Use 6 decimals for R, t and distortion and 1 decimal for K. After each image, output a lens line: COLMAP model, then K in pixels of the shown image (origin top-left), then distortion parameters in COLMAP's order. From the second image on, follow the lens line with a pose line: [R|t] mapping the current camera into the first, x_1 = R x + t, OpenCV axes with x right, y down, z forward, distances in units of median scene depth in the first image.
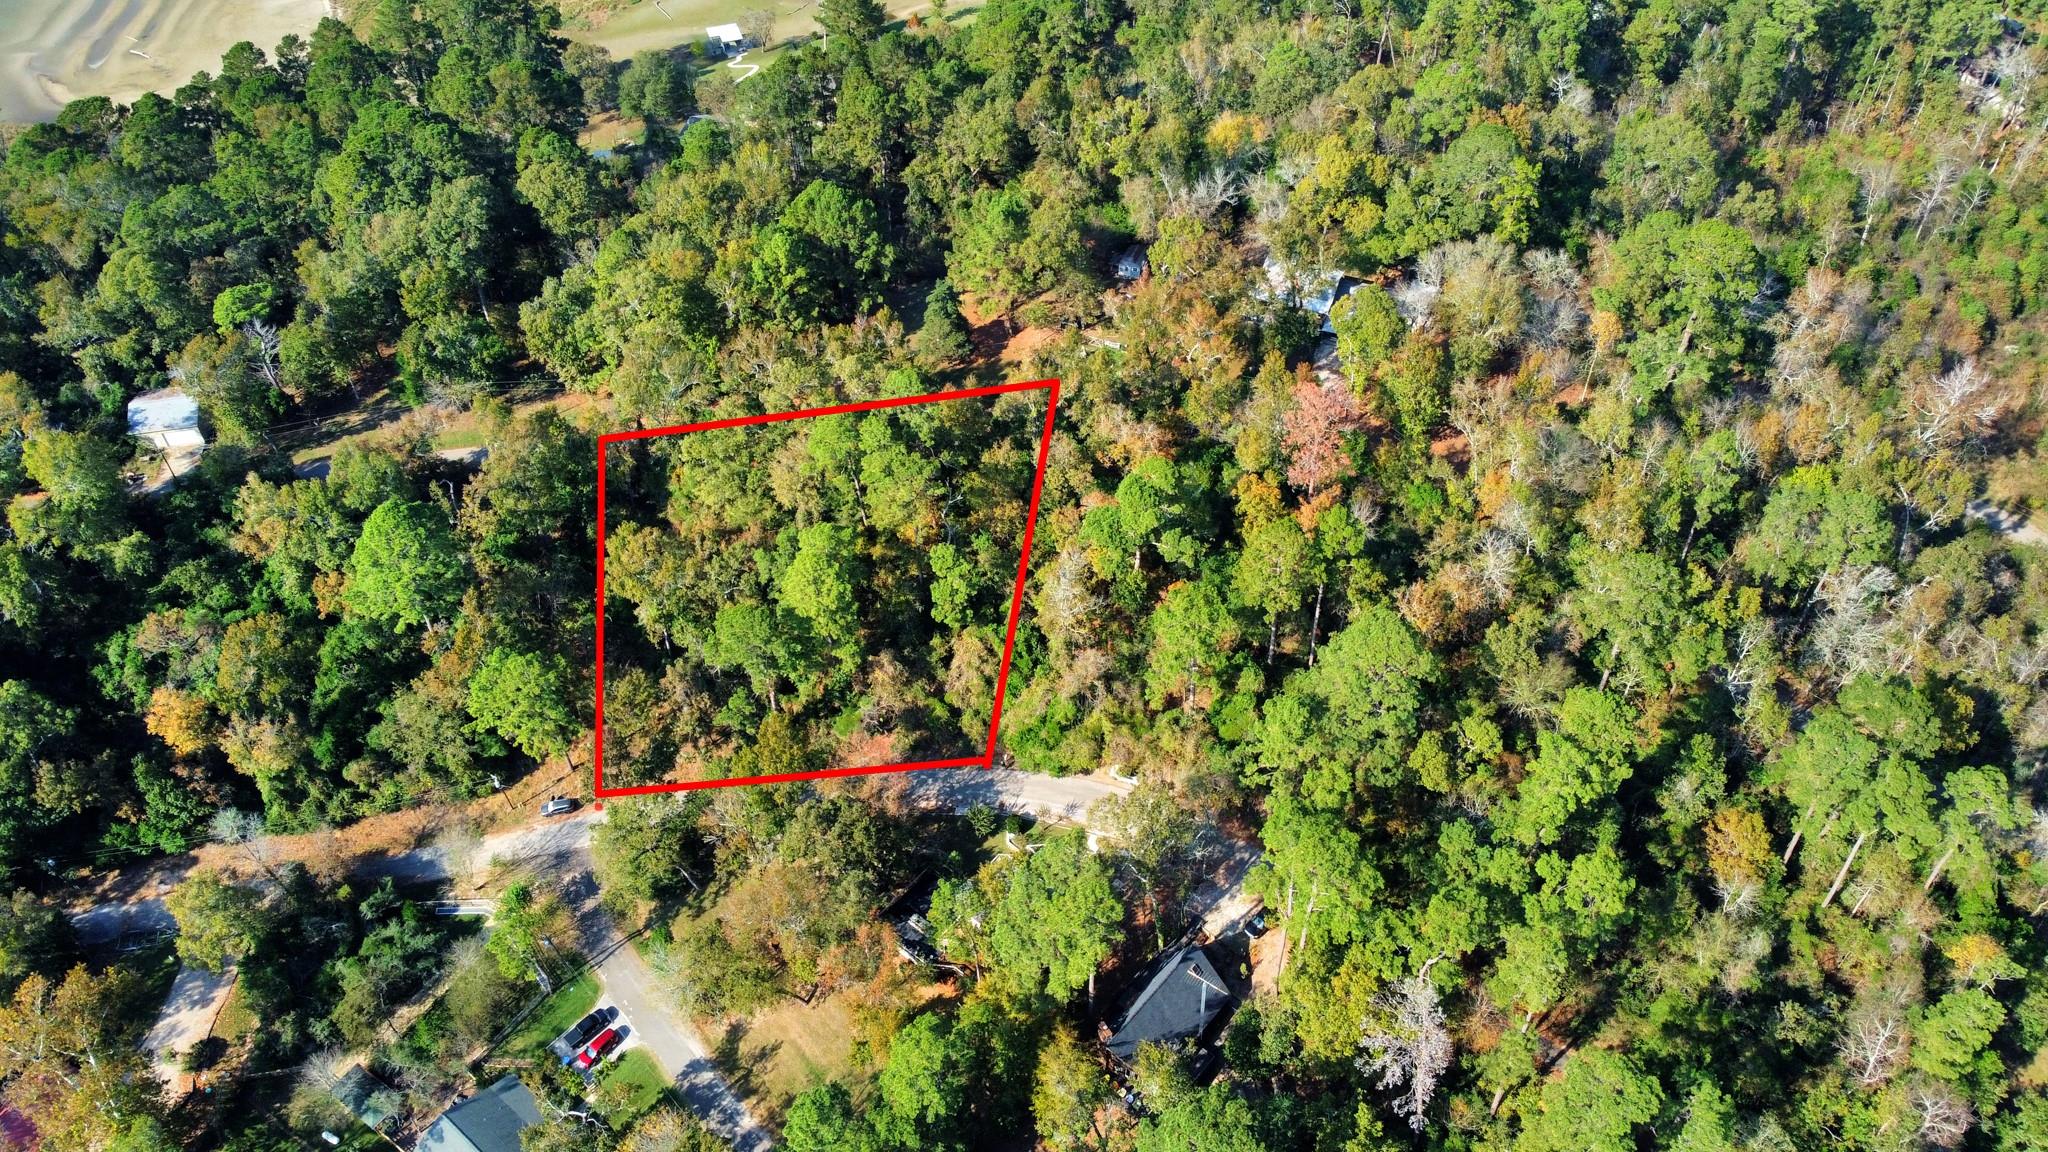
lens RADIAL K [[1554.8, 0, 1019.5], [0, 1554.8, 568.6], [0, 0, 1]] dist [-0.007141, 0.002441]
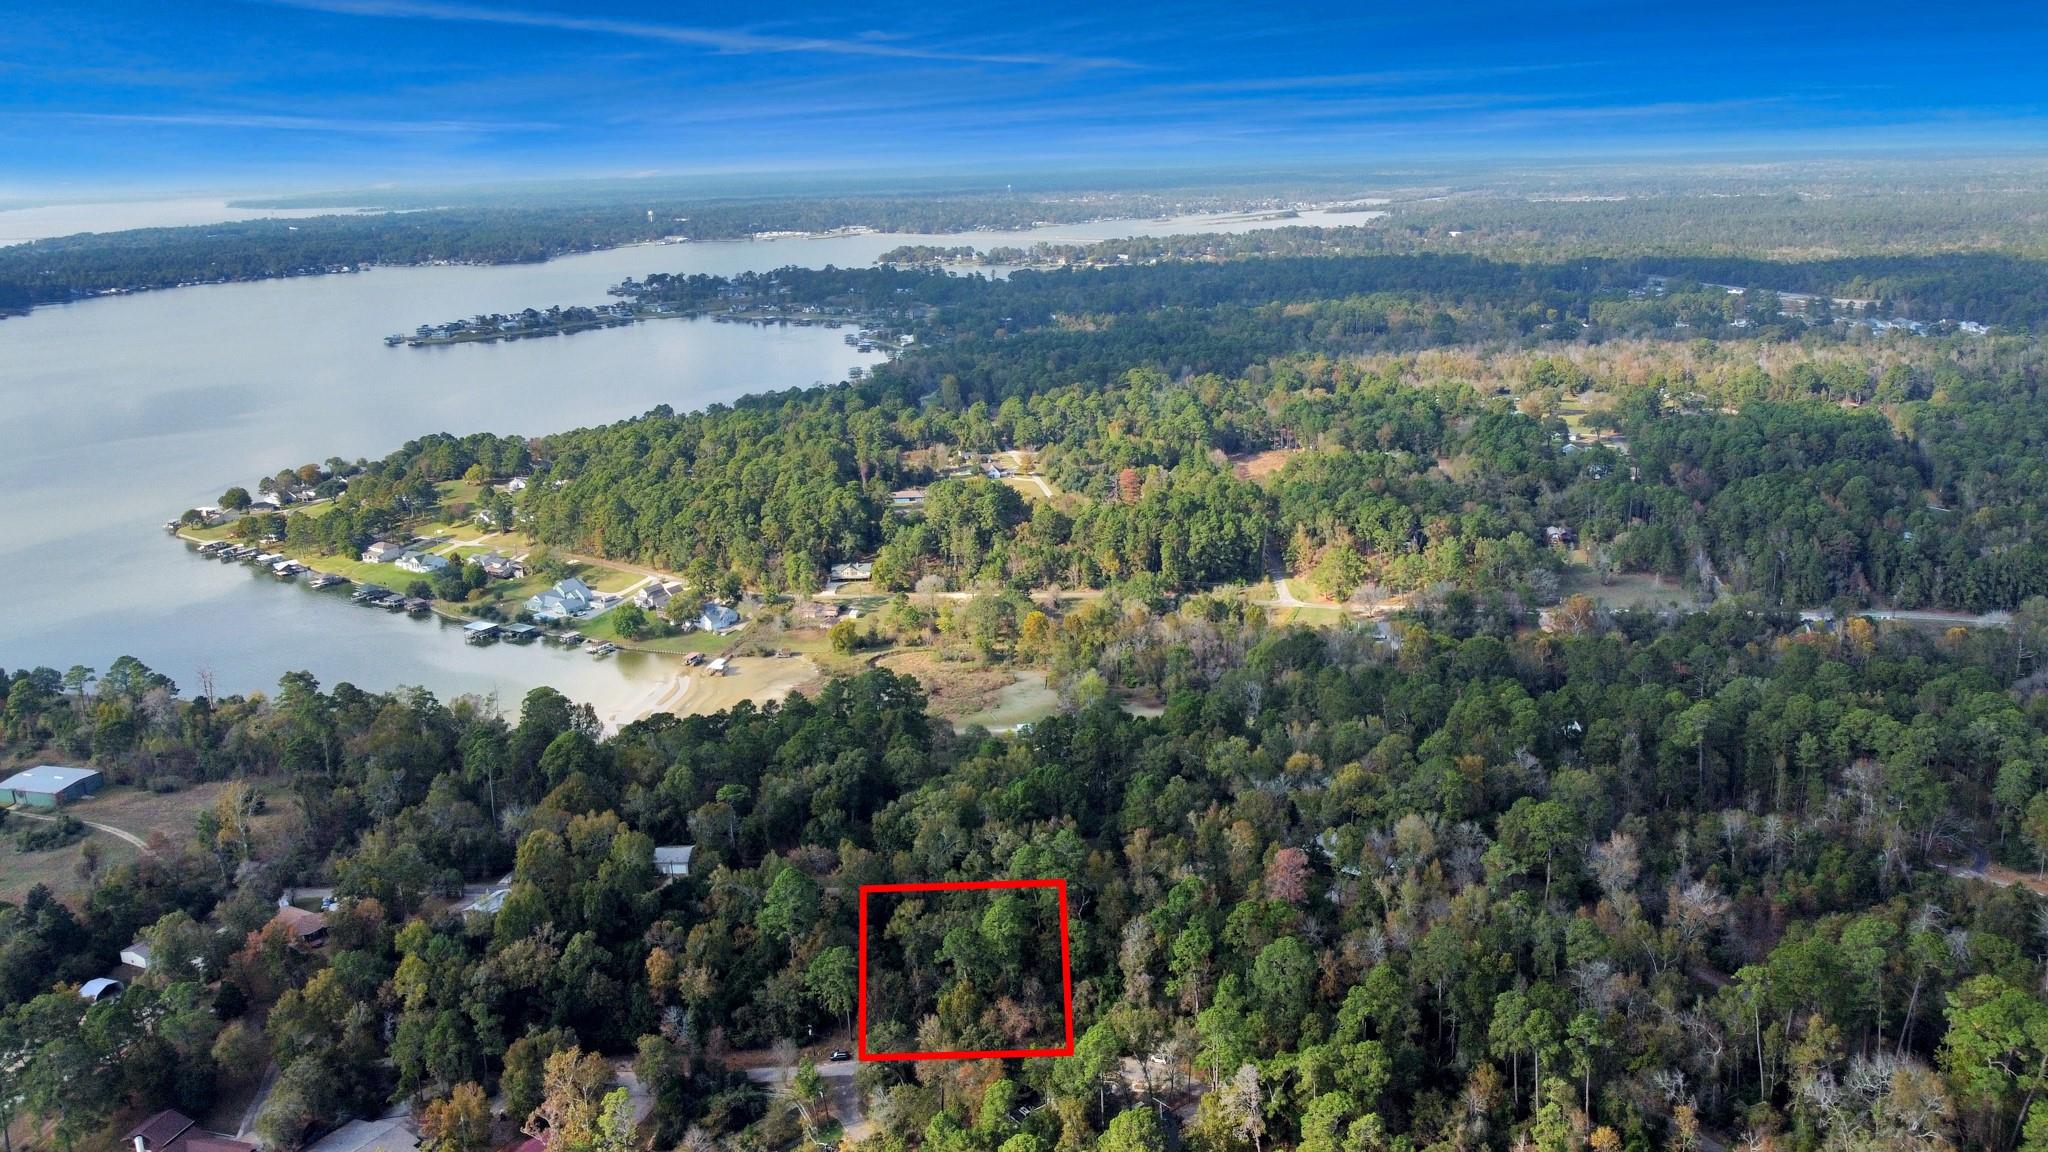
lens RADIAL K [[1554.8, 0, 1019.5], [0, 1554.8, 568.6], [0, 0, 1]] dist [-0.007141, 0.002441]
pose [[0.971964, 0.032075, -0.232932, 0.292685], [-0.144238, 0.863694, -0.482938, 0.502296], [0.185692, 0.502996, 0.844105, -0.724819]]
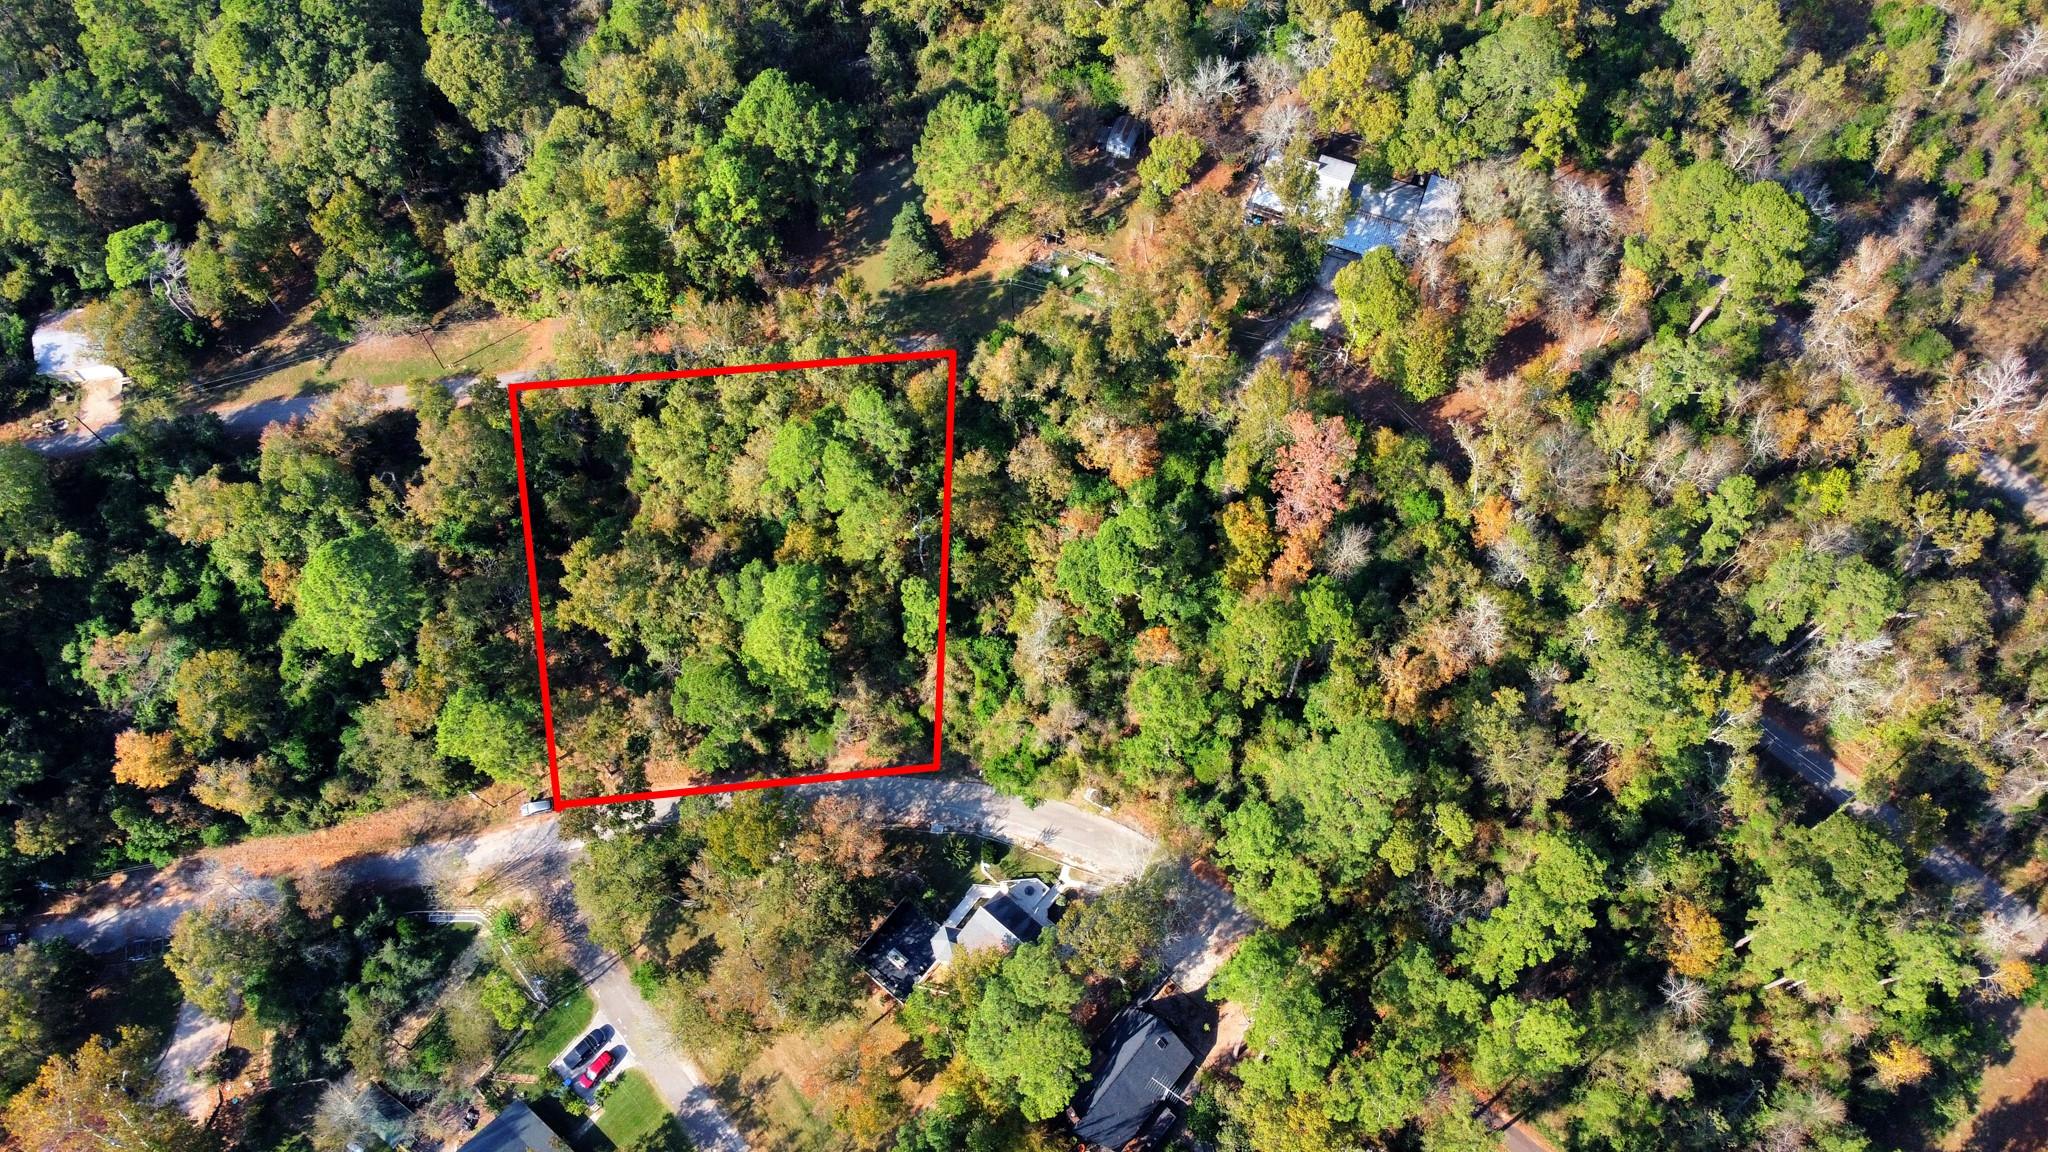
lens RADIAL K [[1554.8, 0, 1019.5], [0, 1554.8, 568.6], [0, 0, 1]] dist [-0.007141, 0.002441]
pose [[0.999972, -0.000242, 0.007446, 0.008553], [-0.002112, 0.949273, 0.314446, -0.316066], [-0.007145, -0.314453, 0.949246, 0.088315]]
